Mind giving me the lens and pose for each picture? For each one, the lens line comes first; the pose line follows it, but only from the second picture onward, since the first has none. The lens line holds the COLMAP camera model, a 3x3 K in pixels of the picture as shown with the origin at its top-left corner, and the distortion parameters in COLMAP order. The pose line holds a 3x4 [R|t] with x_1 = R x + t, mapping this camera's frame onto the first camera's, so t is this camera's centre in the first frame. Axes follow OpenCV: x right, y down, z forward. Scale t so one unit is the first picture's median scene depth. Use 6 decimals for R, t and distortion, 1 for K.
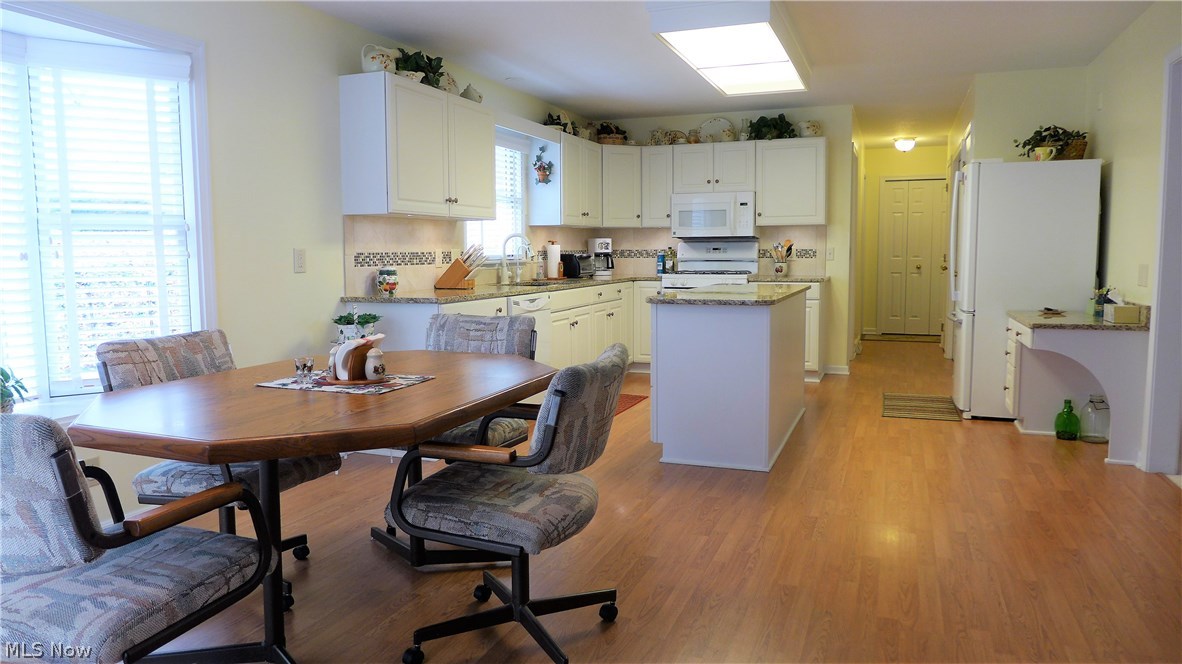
lens RADIAL K [[795.0, 0, 596.1], [0, 795.0, 322.4], [0, 0, 1]] dist [-0.041178, 0.011498]
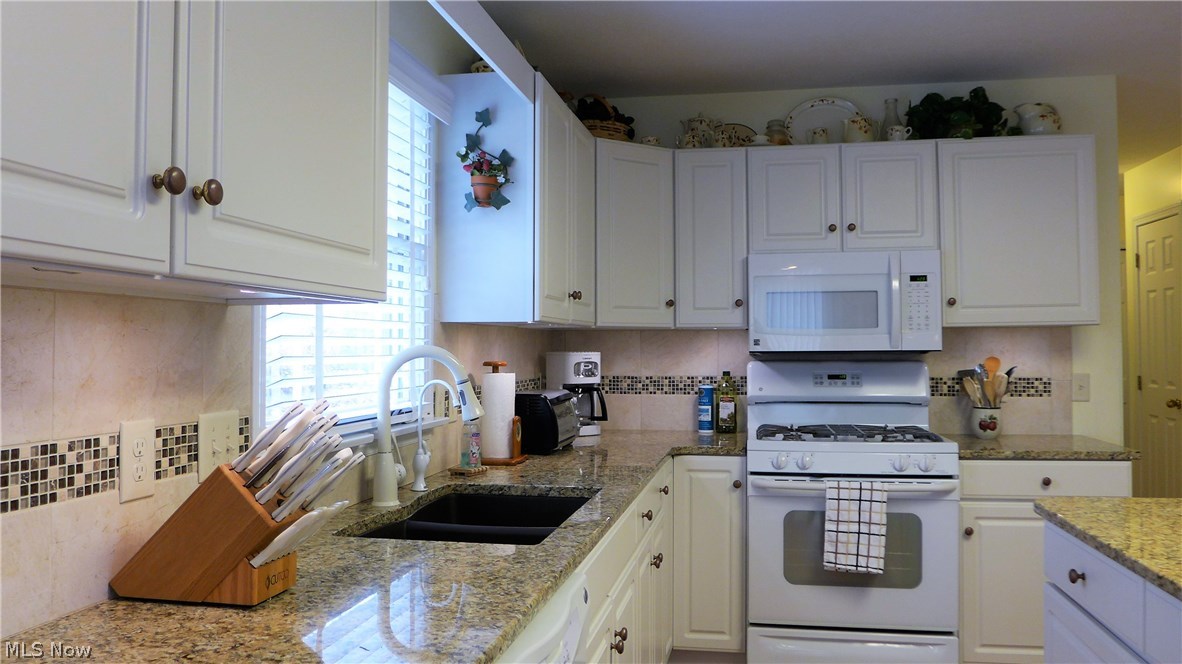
lens RADIAL K [[928.8, 0, 589.8], [0, 928.8, 319.8], [0, 0, 1]] dist [-0.041647, 0.004345]
pose [[0.983678, 0.009079, 0.179707, -0.087552], [0.013119, 0.992449, -0.121952, -0.065295], [-0.179457, 0.122319, 0.976132, 0.531303]]
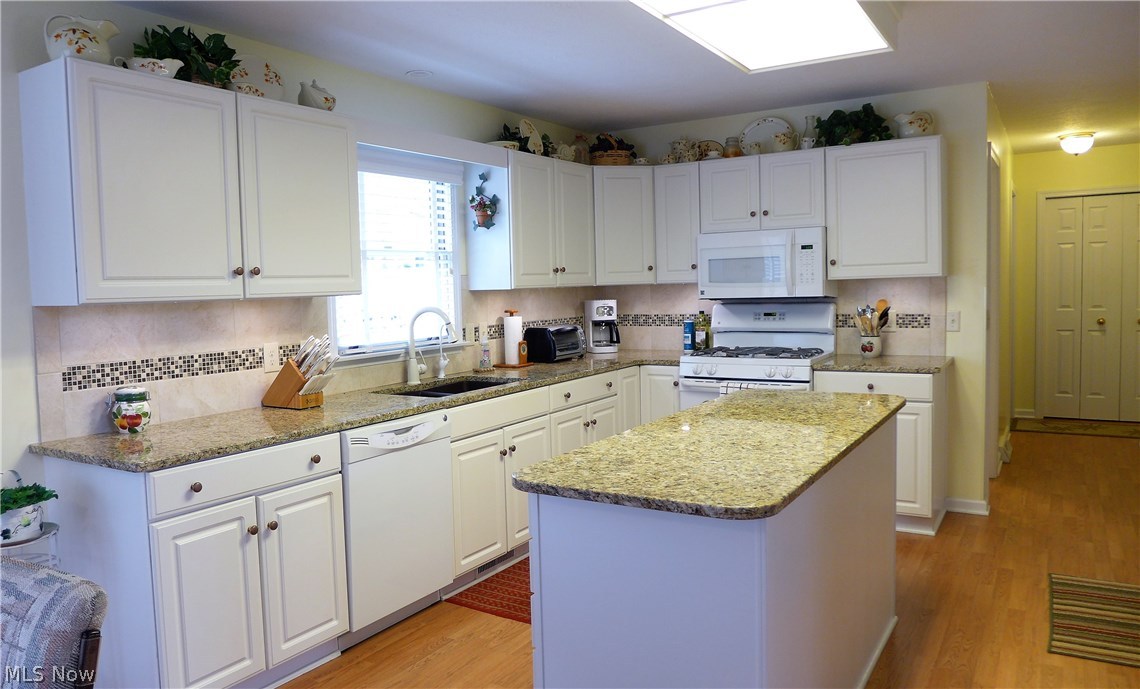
lens RADIAL K [[823.8, 0, 527.7], [0, 823.8, 338.9], [0, 0, 1]] dist [-0.041744, 0.009046]
pose [[0.976346, -0.007481, -0.216083, 0.107808], [0.002801, 0.999755, -0.021956, -0.060580], [0.216195, 0.020831, 0.976128, 0.302933]]
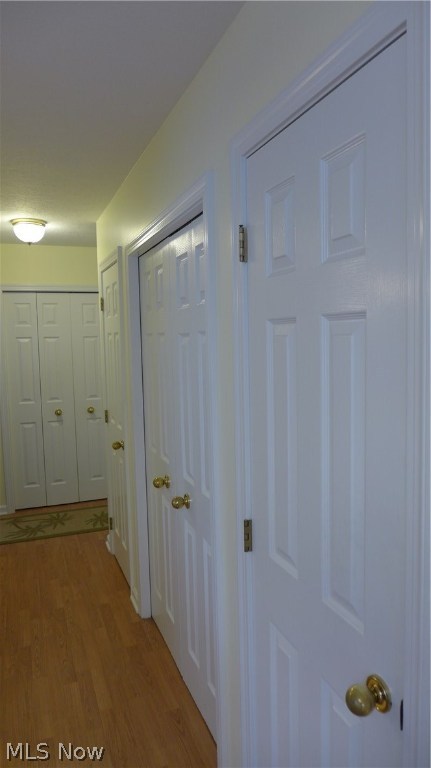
lens RADIAL K [[516.6, 0, 213.0], [0, 516.6, 382.3], [0, 0, 1]] dist [-0.041178, 0.011498]
pose [[0.749751, -0.067091, 0.658310, 0.301118], [0.075433, 0.997027, 0.015700, -0.138429], [-0.657406, 0.037888, 0.752583, 0.805189]]
